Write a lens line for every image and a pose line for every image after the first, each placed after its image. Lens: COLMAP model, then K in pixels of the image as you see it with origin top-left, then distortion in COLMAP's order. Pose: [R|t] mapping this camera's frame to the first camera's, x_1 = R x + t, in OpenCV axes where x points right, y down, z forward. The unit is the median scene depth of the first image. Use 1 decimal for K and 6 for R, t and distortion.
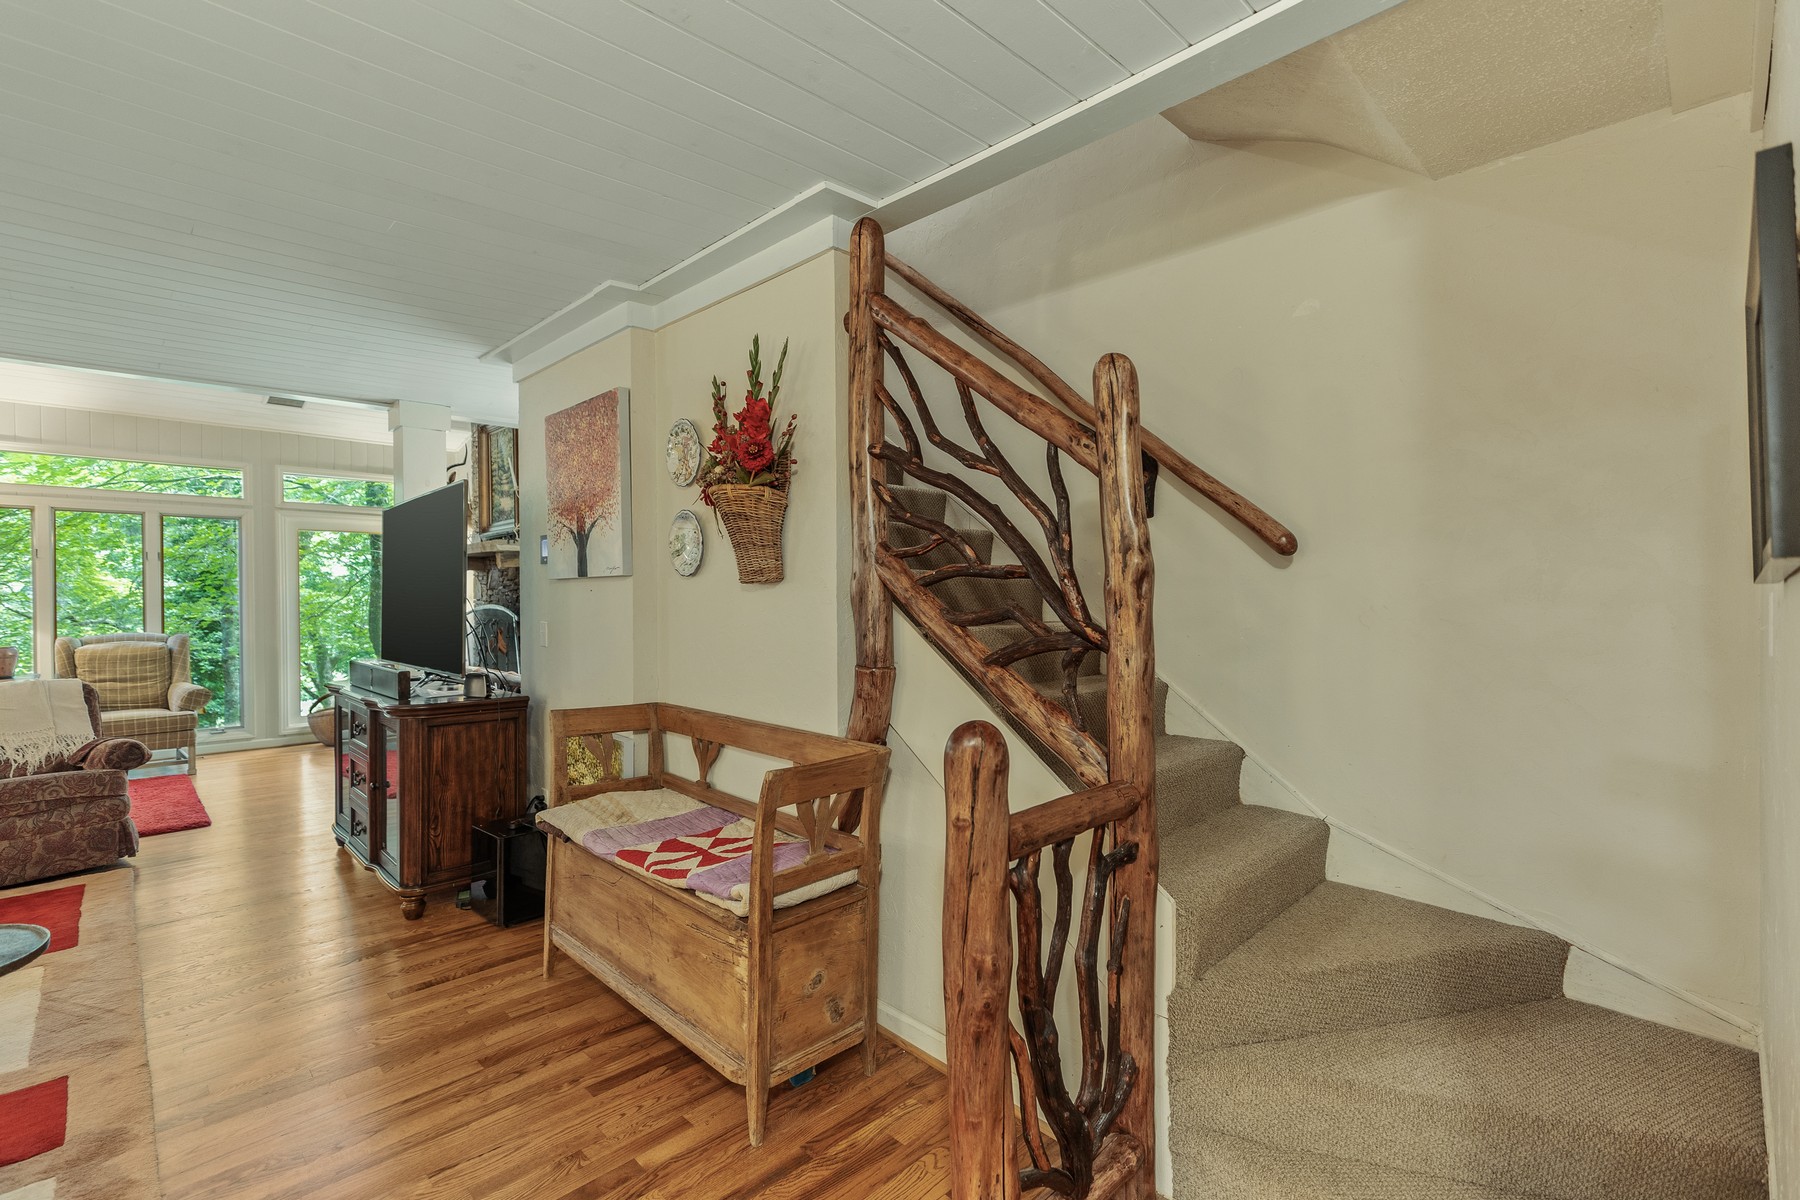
lens RADIAL K [[811.9, 0, 907.2], [0, 811.9, 595.8], [0, 0, 1]] dist [0.006587, -0.000954]
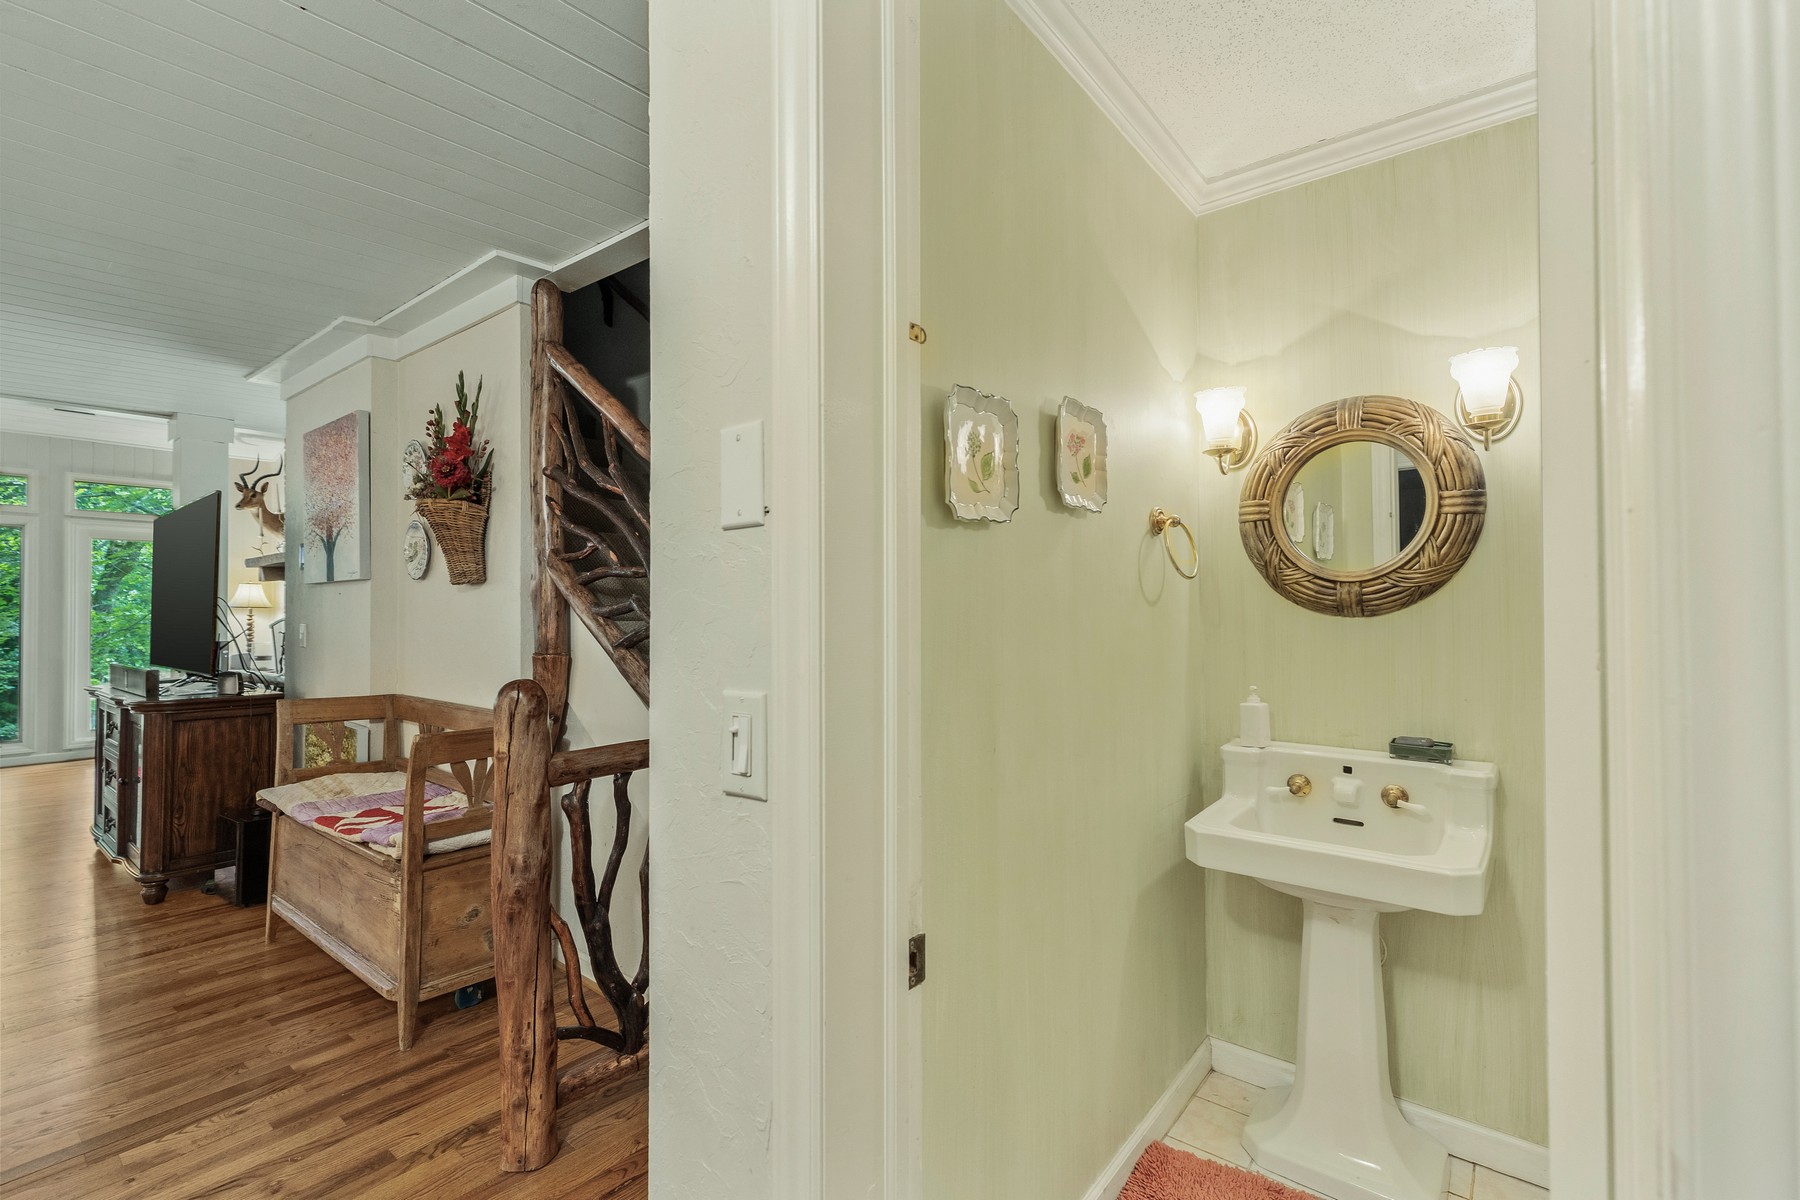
lens RADIAL K [[811.9, 0, 893.3], [0, 811.9, 590.3], [0, 0, 1]] dist [0.006587, -0.000954]
pose [[0.994305, 0.001458, 0.106558, 0.262362], [0.001356, 0.999652, -0.026327, 0.021367], [-0.106559, 0.026321, 0.993958, -0.185735]]
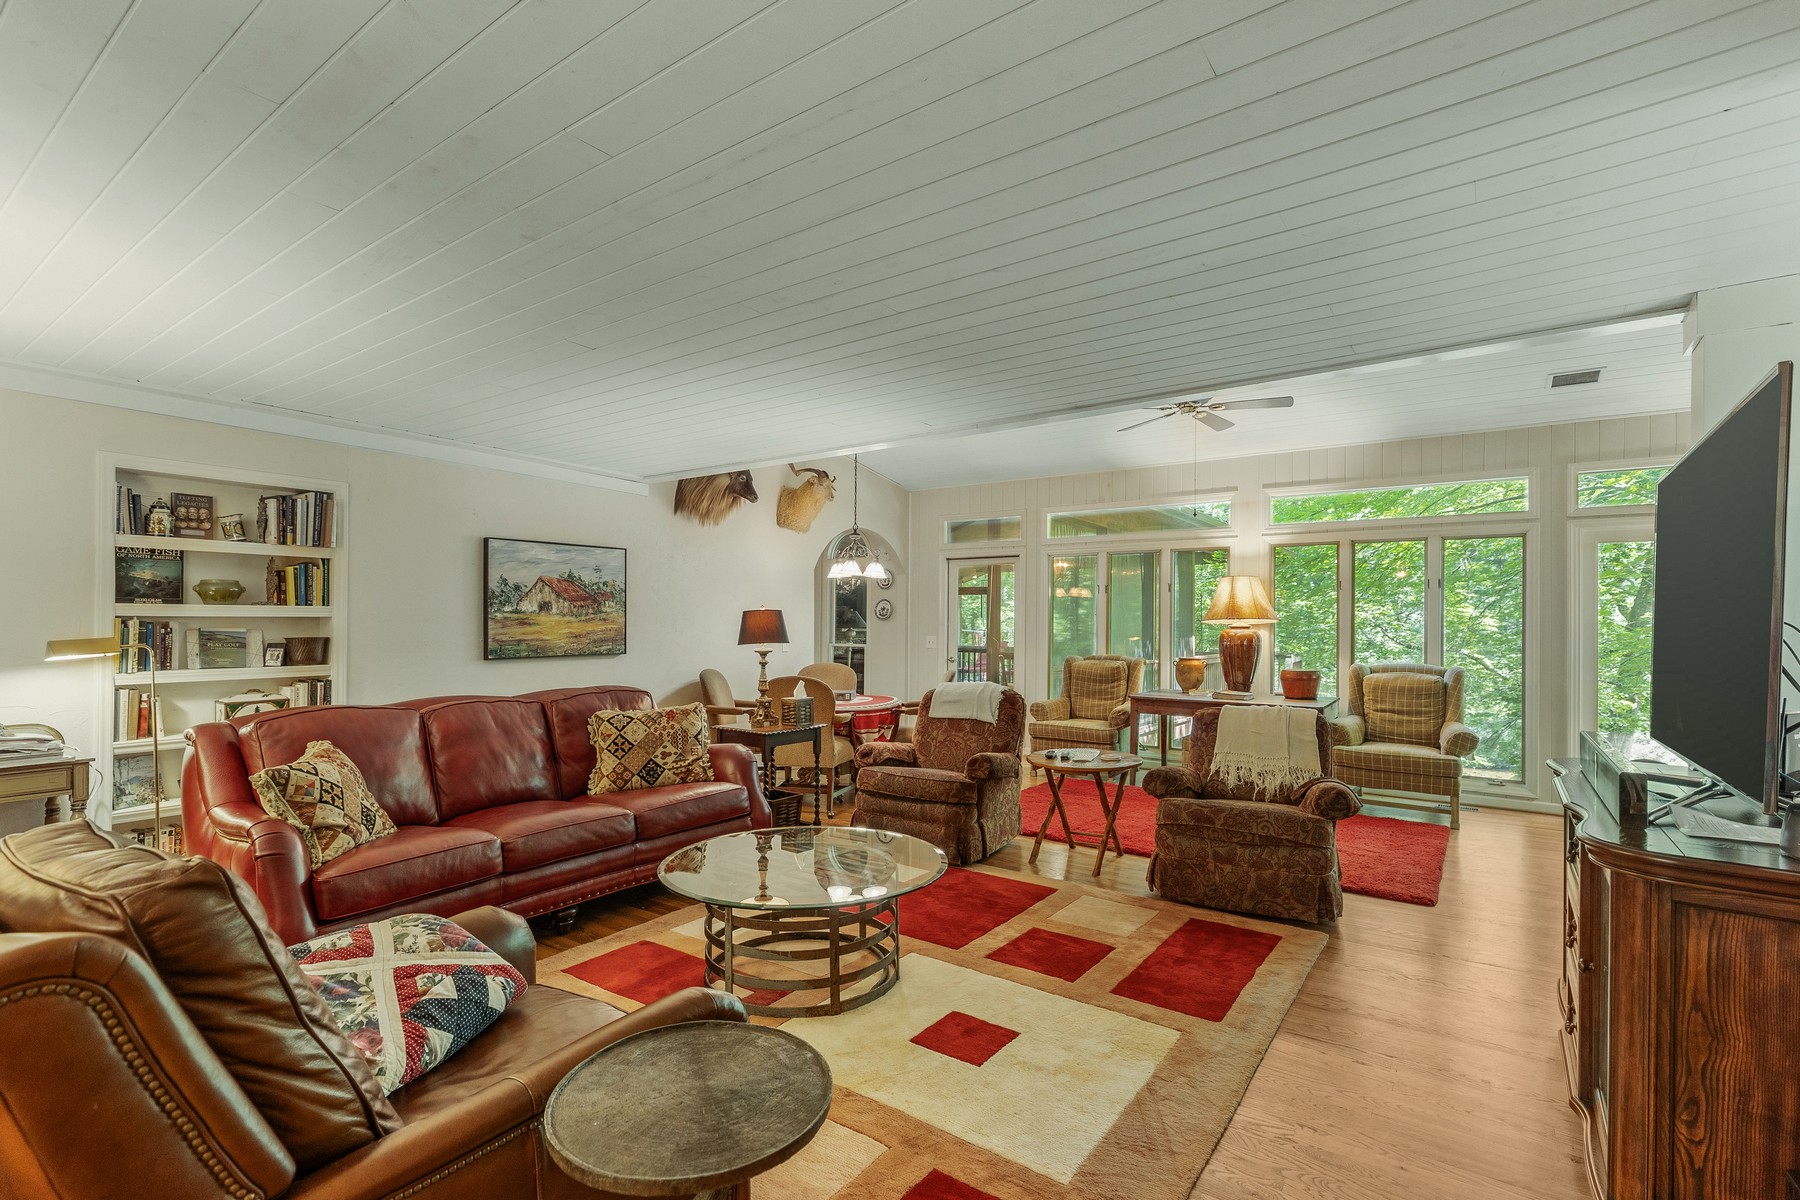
lens RADIAL K [[811.9, 0, 917.4], [0, 811.9, 624.1], [0, 0, 1]] dist [0.006587, -0.000954]
pose [[0.173453, 0.006015, -0.984824, -0.222700], [-0.011204, 0.999929, 0.004134, 0.002499], [0.984778, 0.010317, 0.173508, 0.542125]]
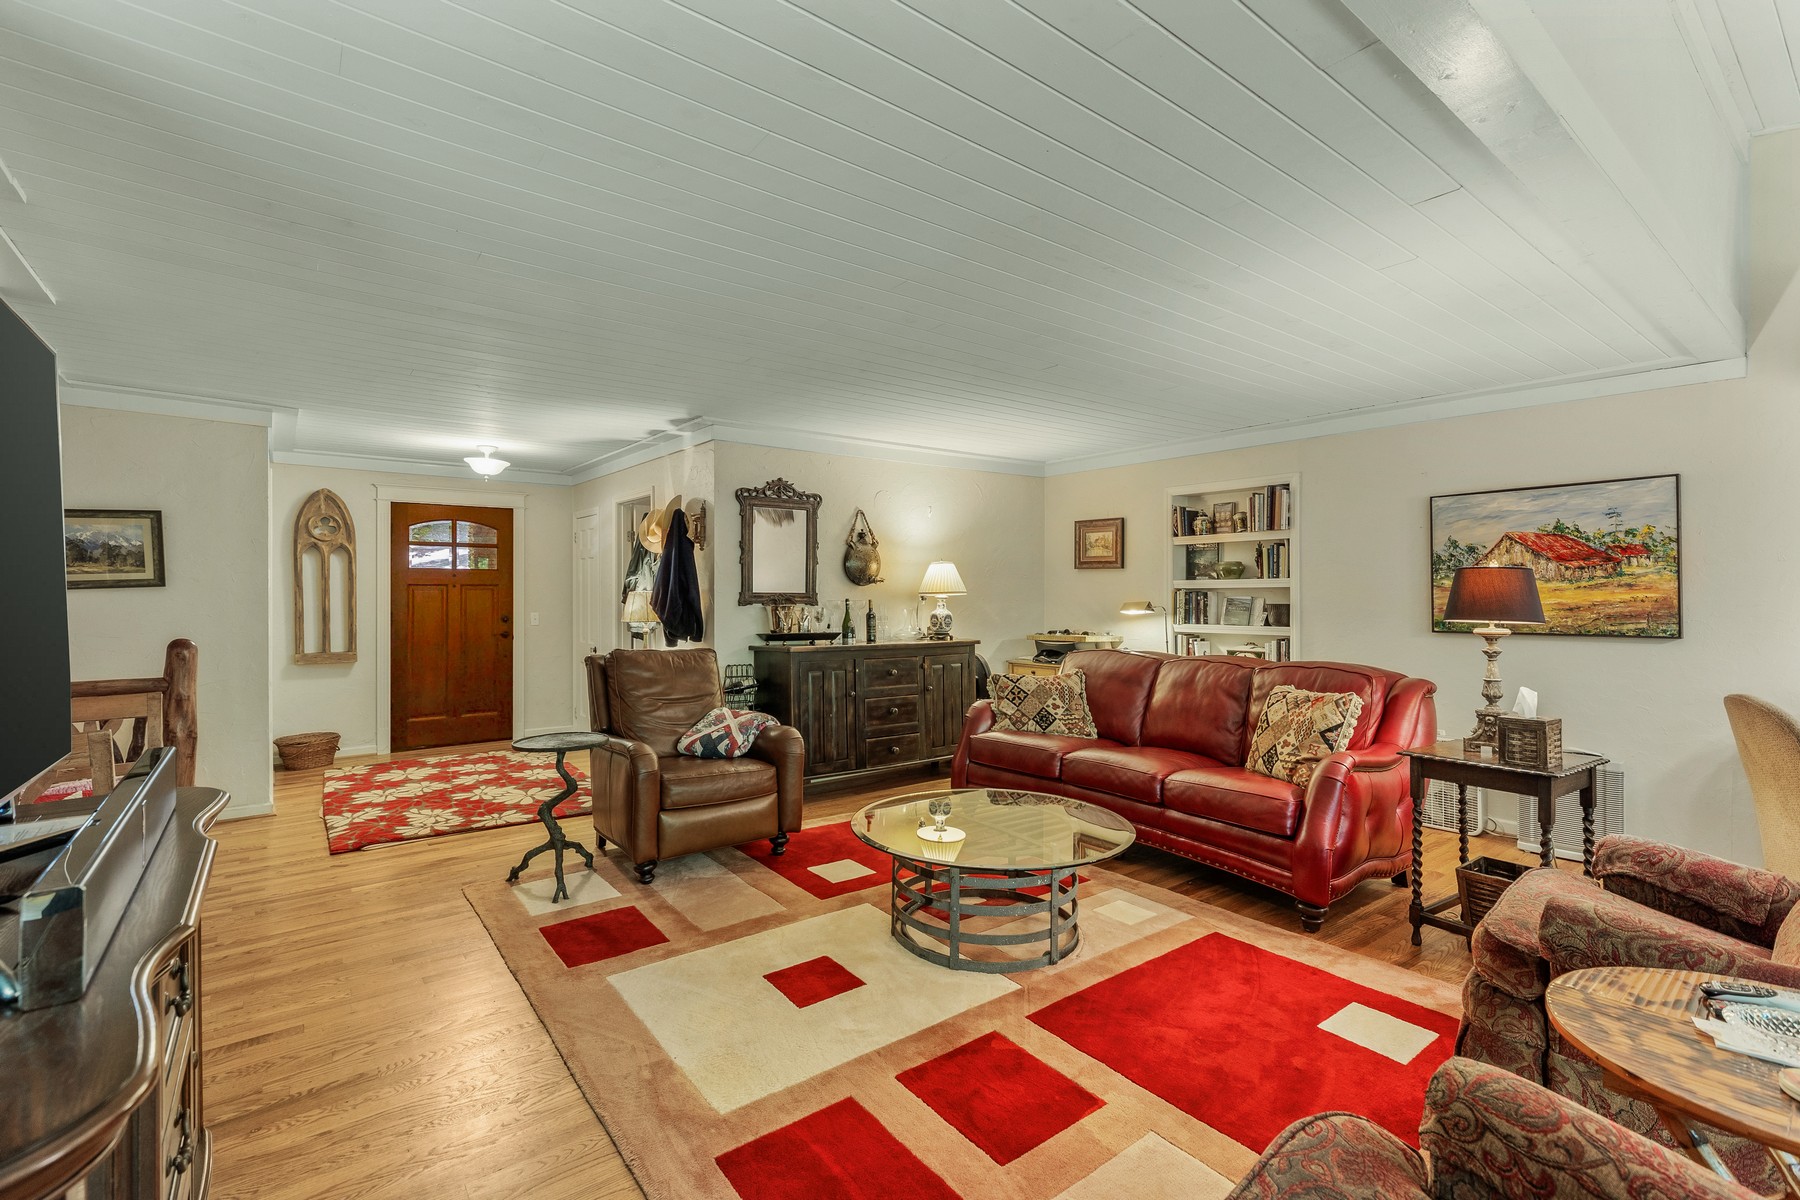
lens RADIAL K [[811.9, 0, 902.4], [0, 811.9, 594.9], [0, 0, 1]] dist [0.006587, -0.000954]
pose [[-0.991581, 0.004064, 0.129421, -1.254441], [0.004801, 0.999974, 0.005386, 0.011084], [-0.129395, 0.005962, -0.991575, 1.603872]]
